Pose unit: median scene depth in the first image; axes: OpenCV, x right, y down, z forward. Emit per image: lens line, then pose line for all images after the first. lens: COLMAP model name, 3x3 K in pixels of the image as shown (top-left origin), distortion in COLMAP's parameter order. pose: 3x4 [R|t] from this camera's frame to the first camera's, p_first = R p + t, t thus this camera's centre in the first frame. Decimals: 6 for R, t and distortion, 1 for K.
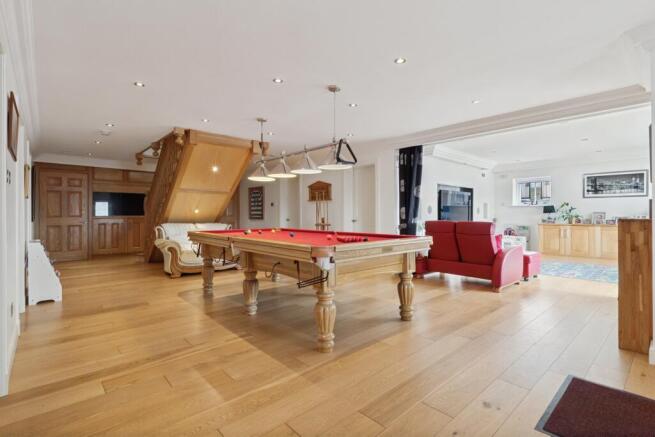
lens RADIAL K [[309.7, 0, 326.2], [0, 309.7, 216.4], [0, 0, 1]] dist [0.004492, 0.000192]
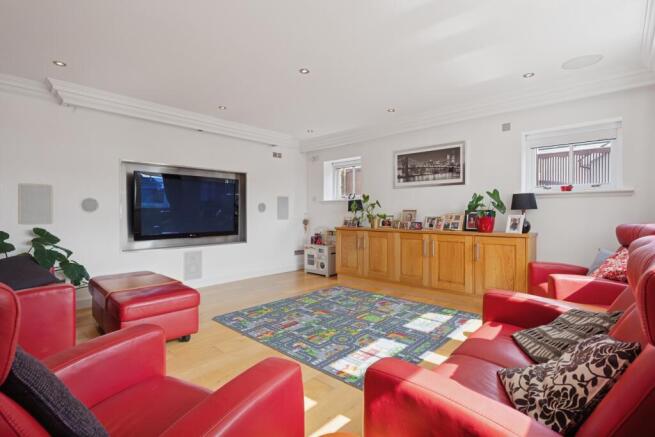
lens RADIAL K [[309.7, 0, 328.3], [0, 309.7, 216.5], [0, 0, 1]] dist [0.004492, 0.000192]
pose [[0.997296, -0.000906, 0.073487, 0.659565], [0.000622, 0.999992, 0.003894, -0.002742], [-0.073490, -0.003838, 0.997289, 0.370774]]
